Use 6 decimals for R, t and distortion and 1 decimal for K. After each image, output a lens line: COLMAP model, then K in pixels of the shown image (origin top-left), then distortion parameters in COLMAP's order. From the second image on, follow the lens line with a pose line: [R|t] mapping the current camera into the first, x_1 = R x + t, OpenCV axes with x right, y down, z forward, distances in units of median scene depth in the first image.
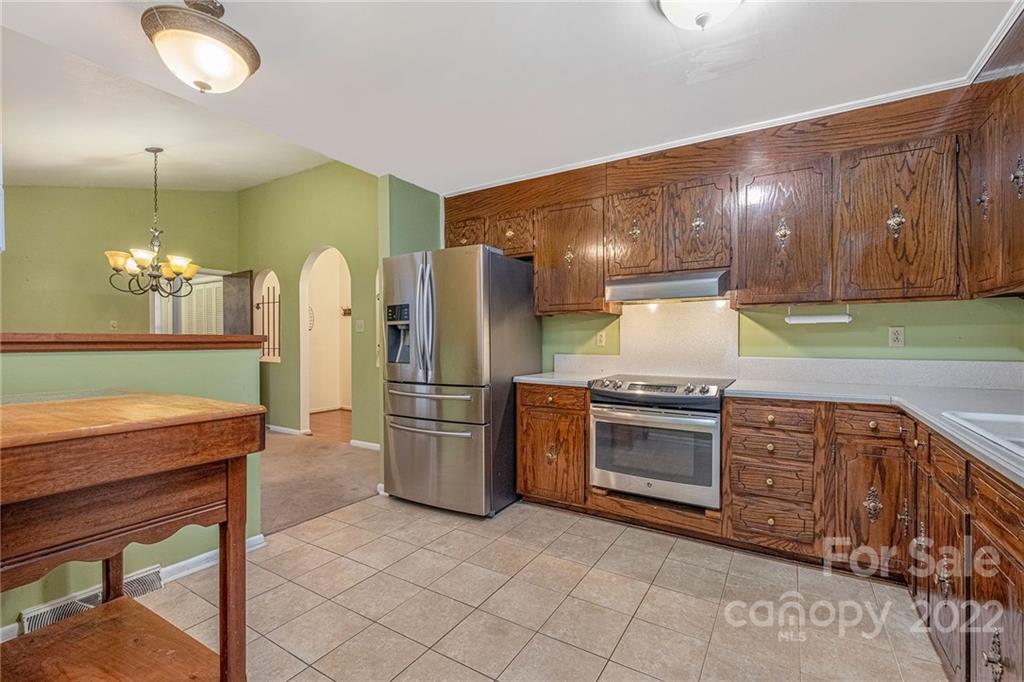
lens RADIAL K [[444.0, 0, 506.8], [0, 444.0, 339.1], [0, 0, 1]] dist [0.008040, -0.002392]
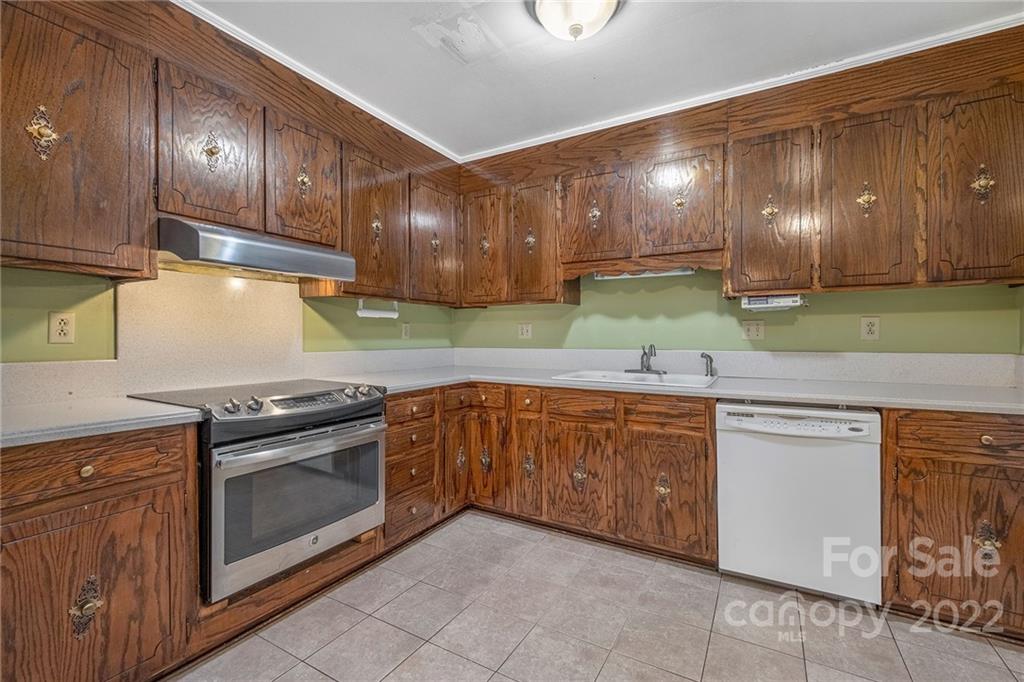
lens RADIAL K [[444.0, 0, 507.5], [0, 444.0, 335.5], [0, 0, 1]] dist [0.008040, -0.002392]
pose [[-0.024876, -0.000069, 0.999691, -0.341908], [-0.009666, 0.999953, -0.000172, 0.004871], [-0.999644, -0.009667, -0.024876, 0.646057]]
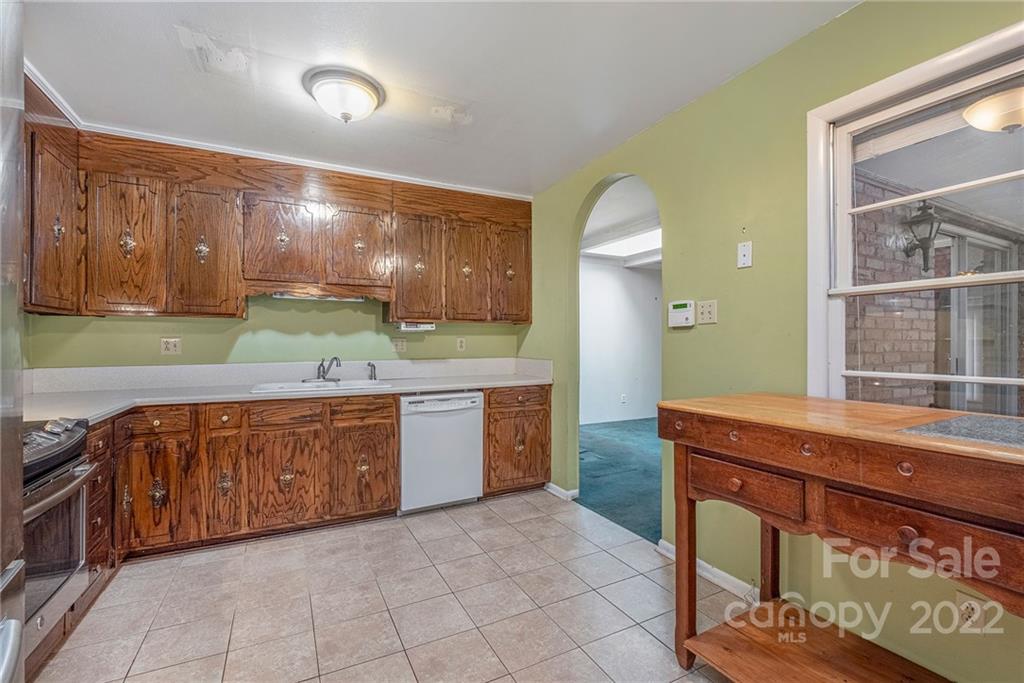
lens RADIAL K [[444.0, 0, 512.3], [0, 444.0, 346.0], [0, 0, 1]] dist [0.008040, -0.002392]
pose [[-0.850688, 0.000874, 0.525670, -0.395950], [-0.002189, 0.999984, -0.005205, -0.002542], [-0.525667, -0.005578, -0.850672, 1.039465]]
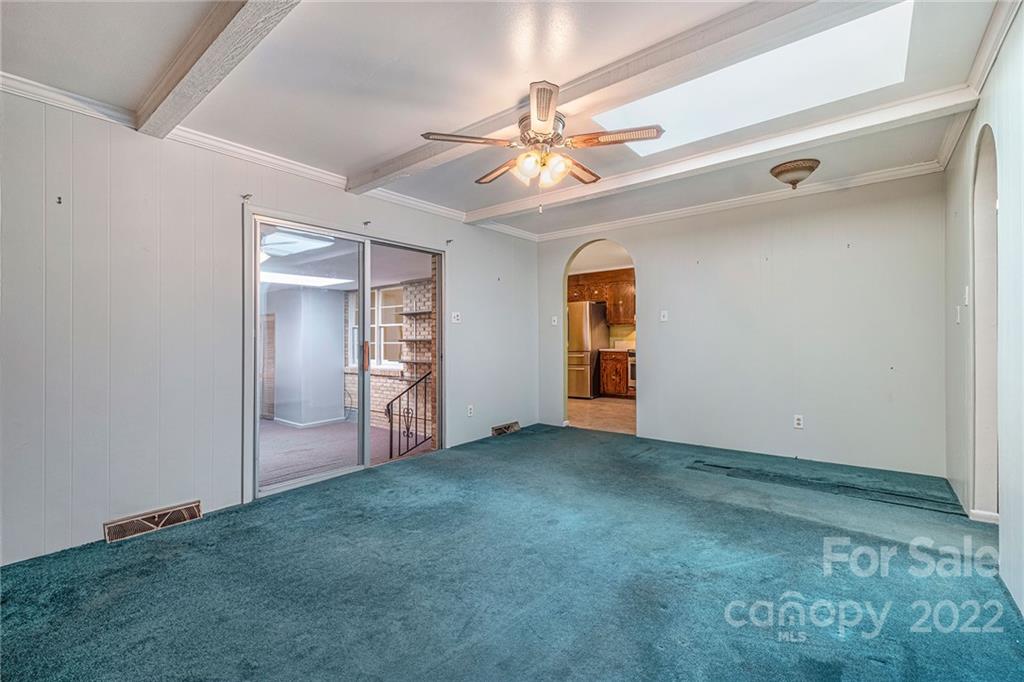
lens RADIAL K [[444.0, 0, 503.7], [0, 444.0, 339.7], [0, 0, 1]] dist [0.008040, -0.002392]
pose [[0.991279, -0.006907, -0.131600, -0.213884], [0.007550, 0.999962, 0.004392, 0.017078], [0.131564, -0.005347, 0.991293, -1.817656]]
